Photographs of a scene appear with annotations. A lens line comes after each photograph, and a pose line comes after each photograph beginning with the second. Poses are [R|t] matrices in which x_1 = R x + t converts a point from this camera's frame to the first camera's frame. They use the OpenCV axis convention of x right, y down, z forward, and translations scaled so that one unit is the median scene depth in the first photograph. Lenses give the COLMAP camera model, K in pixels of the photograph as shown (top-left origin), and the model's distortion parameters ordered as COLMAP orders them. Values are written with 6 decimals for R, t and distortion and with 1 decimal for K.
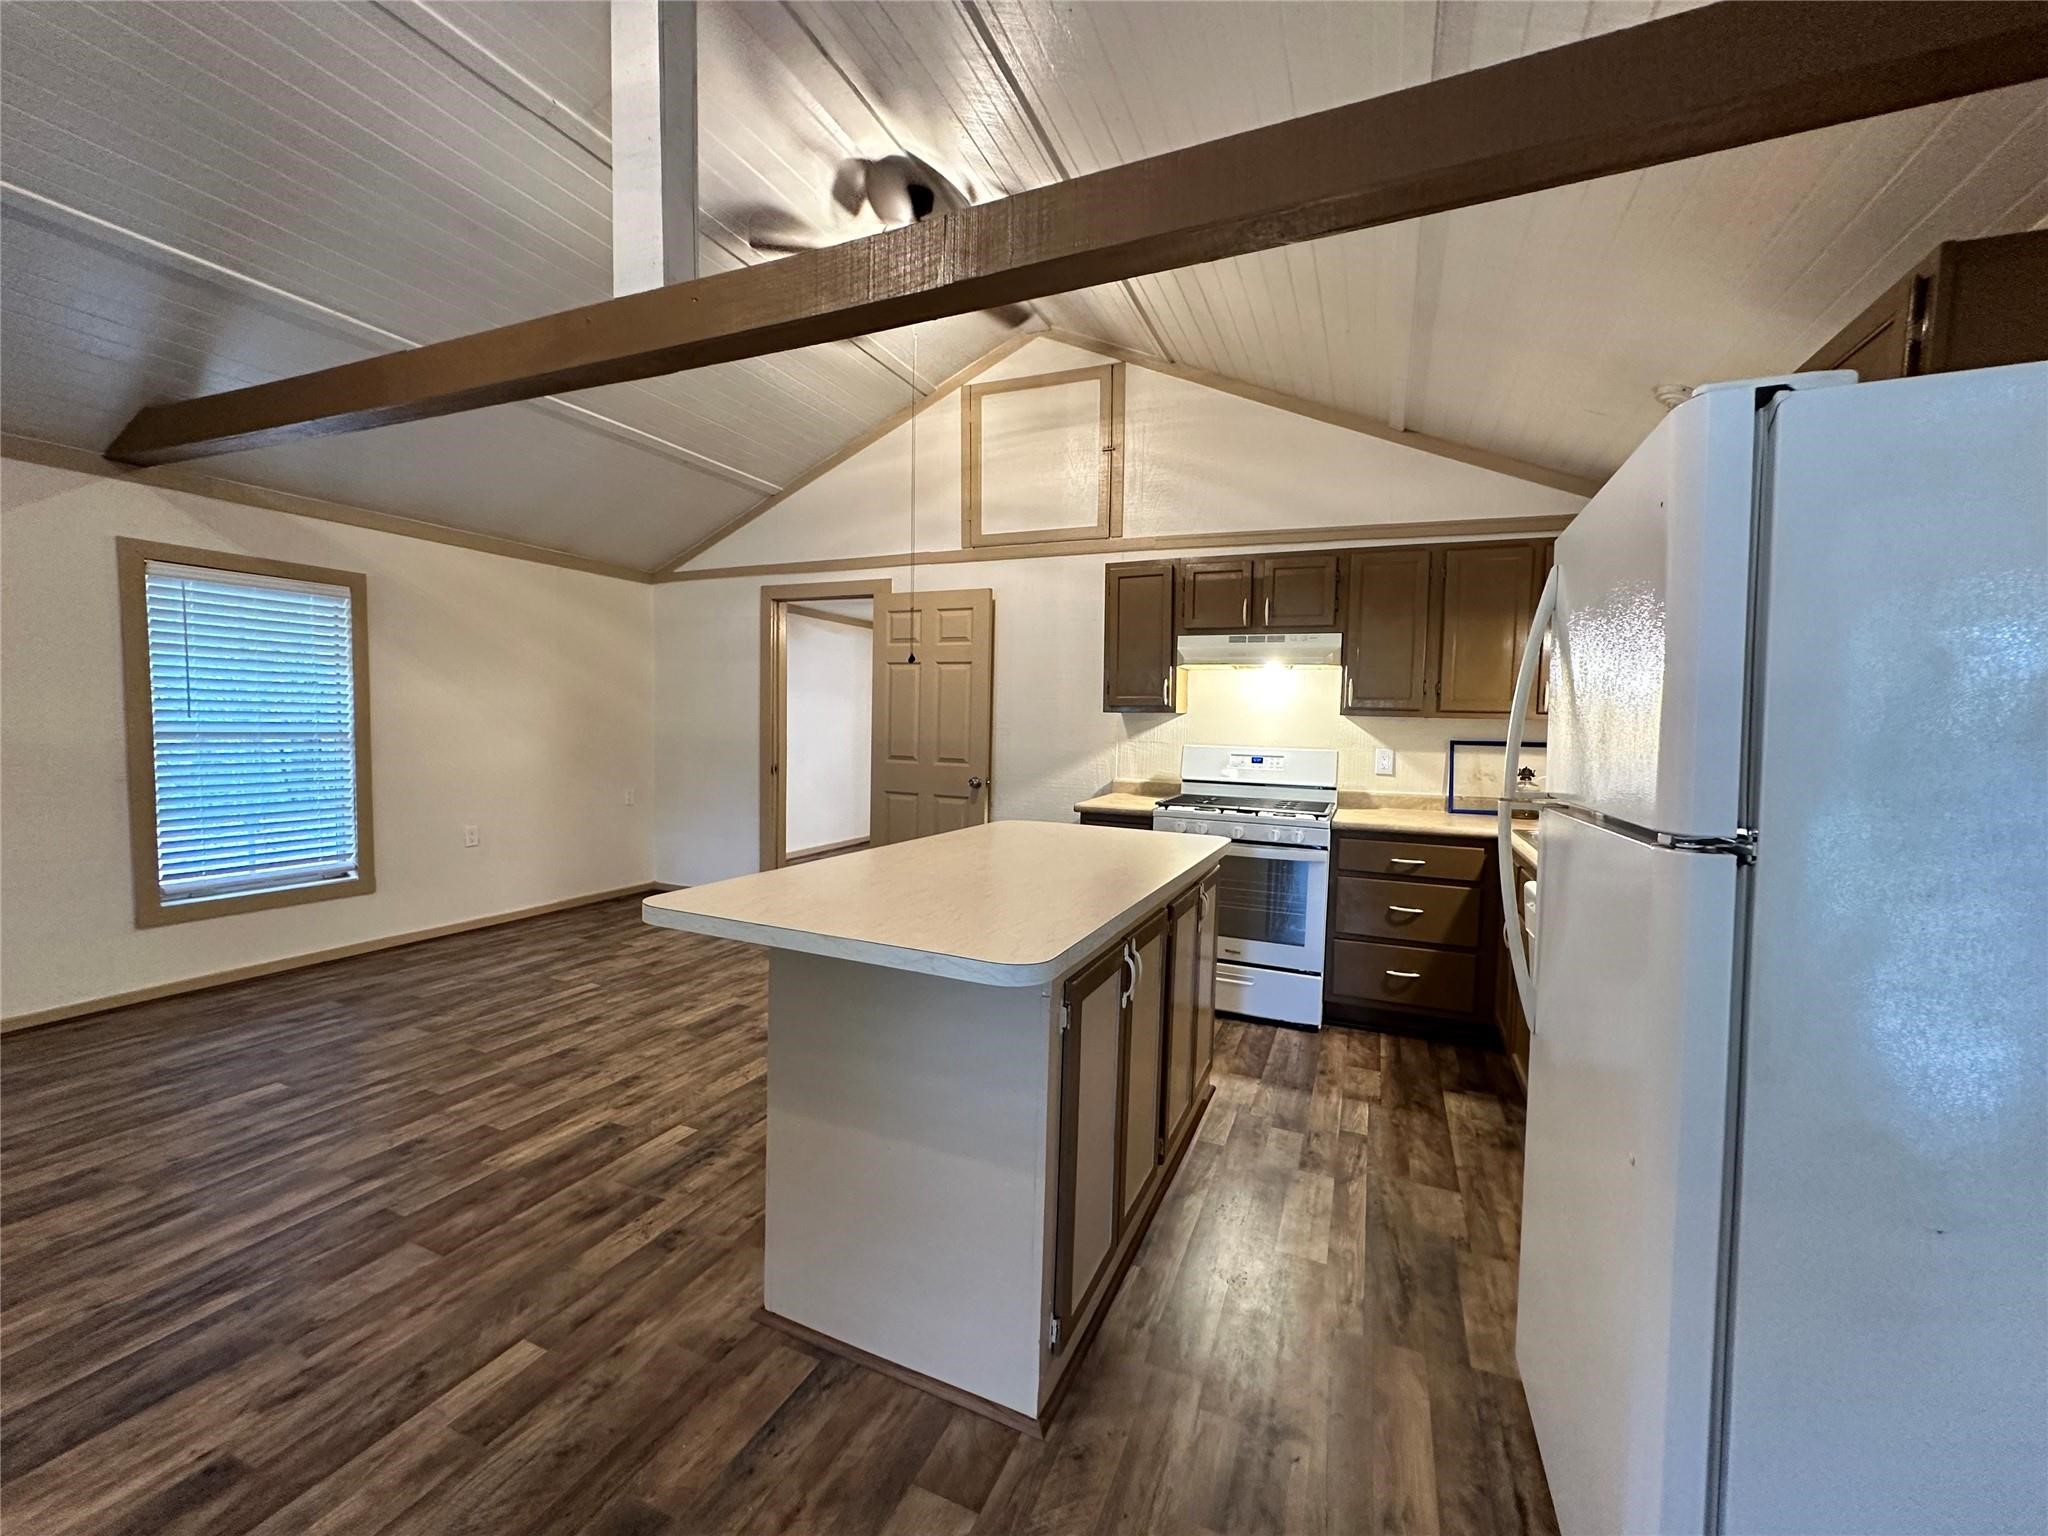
lens RADIAL K [[820.6, 0, 1020.8], [0, 820.6, 759.2], [0, 0, 1]] dist [-0.002456, 0.001120]
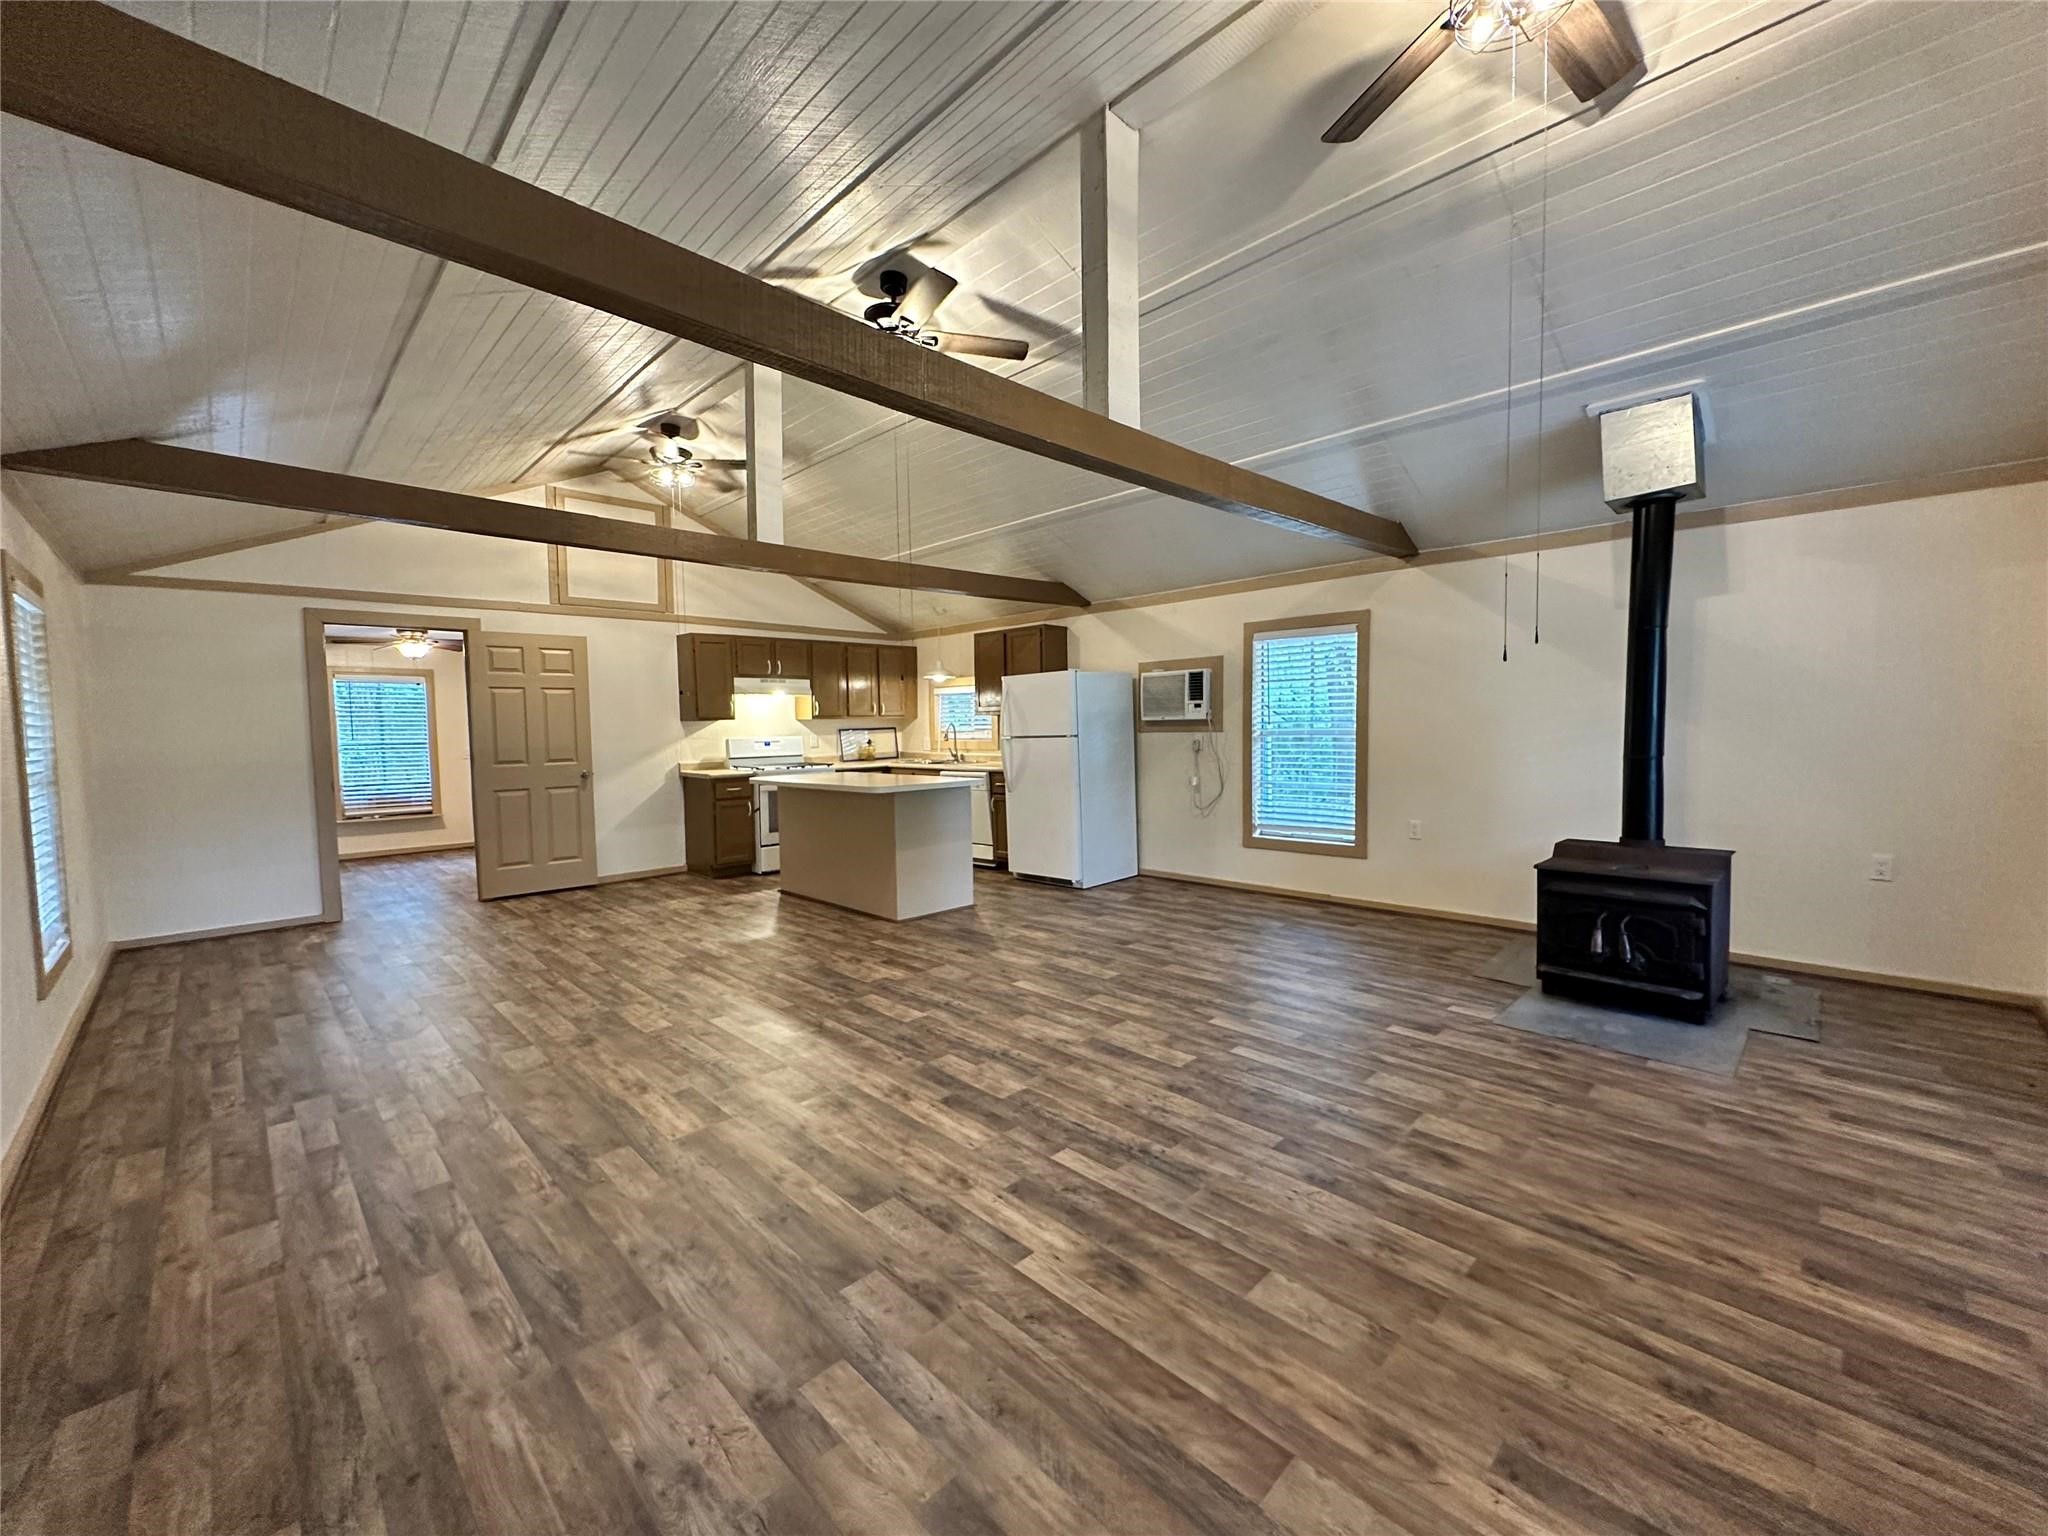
lens RADIAL K [[820.6, 0, 1022.8], [0, 820.6, 765.9], [0, 0, 1]] dist [-0.002456, 0.001120]
pose [[0.371557, -0.080155, 0.924944, -1.655284], [0.071682, 0.995769, 0.057497, -0.020424], [-0.925639, 0.044938, 0.375731, -0.335113]]
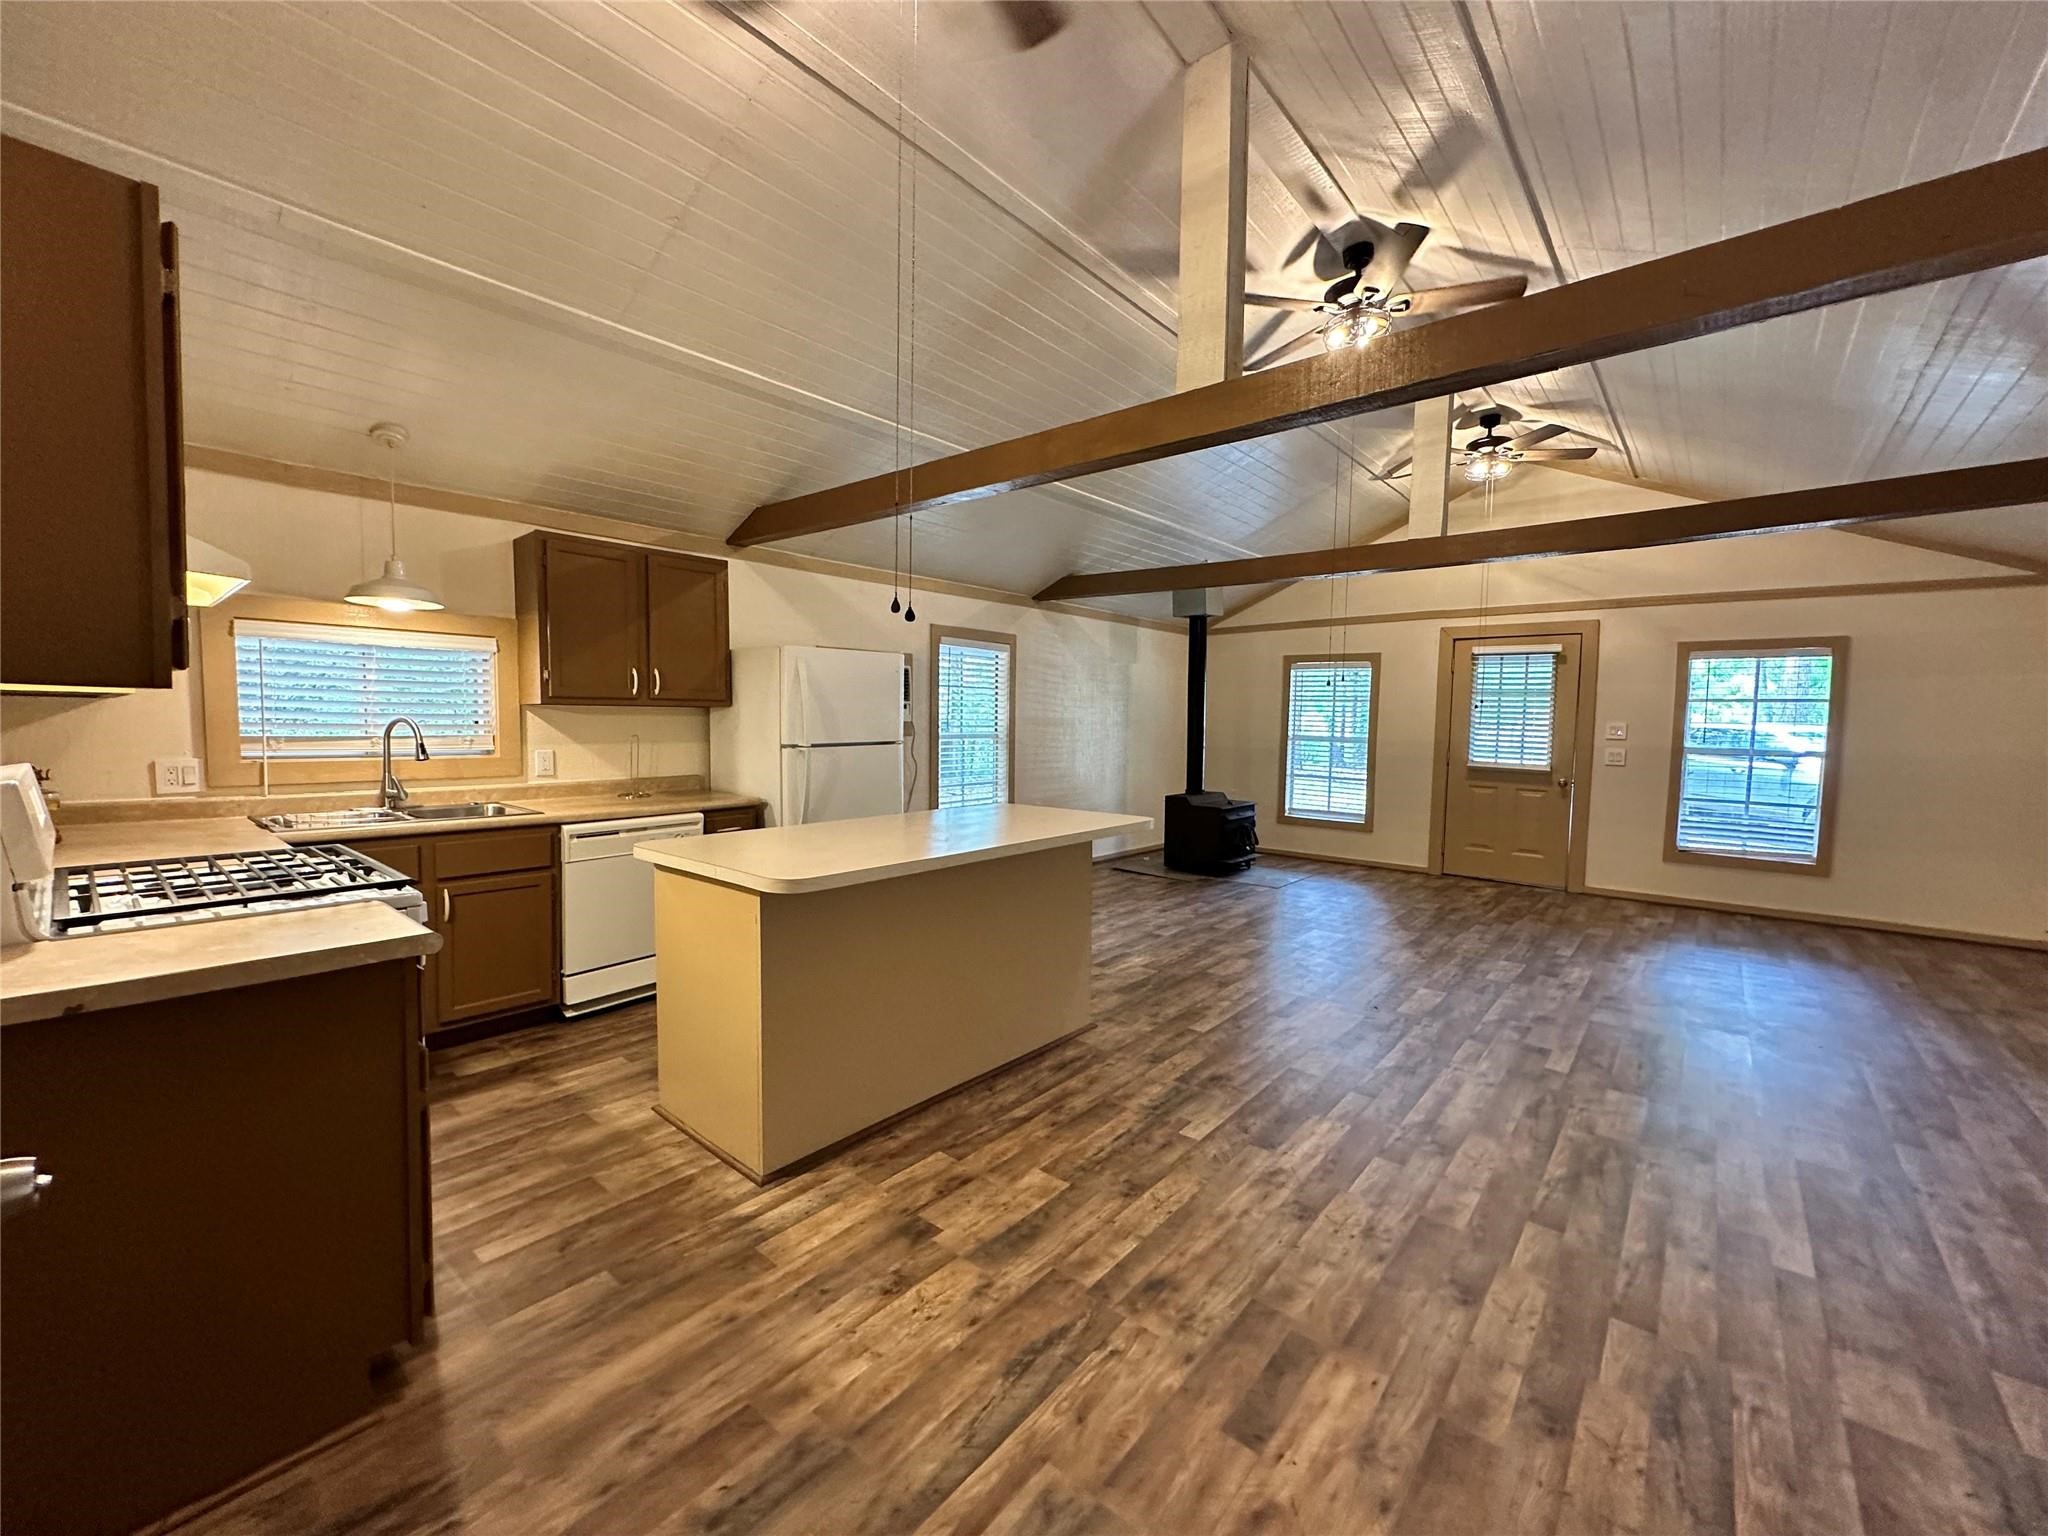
lens RADIAL K [[820.6, 0, 1021.4], [0, 820.6, 763.8], [0, 0, 1]] dist [-0.002456, 0.001120]
pose [[-0.956582, -0.050926, 0.286979, -0.396187], [-0.020671, 0.993992, 0.107488, -0.094708], [-0.290729, 0.096889, -0.951887, 1.653388]]
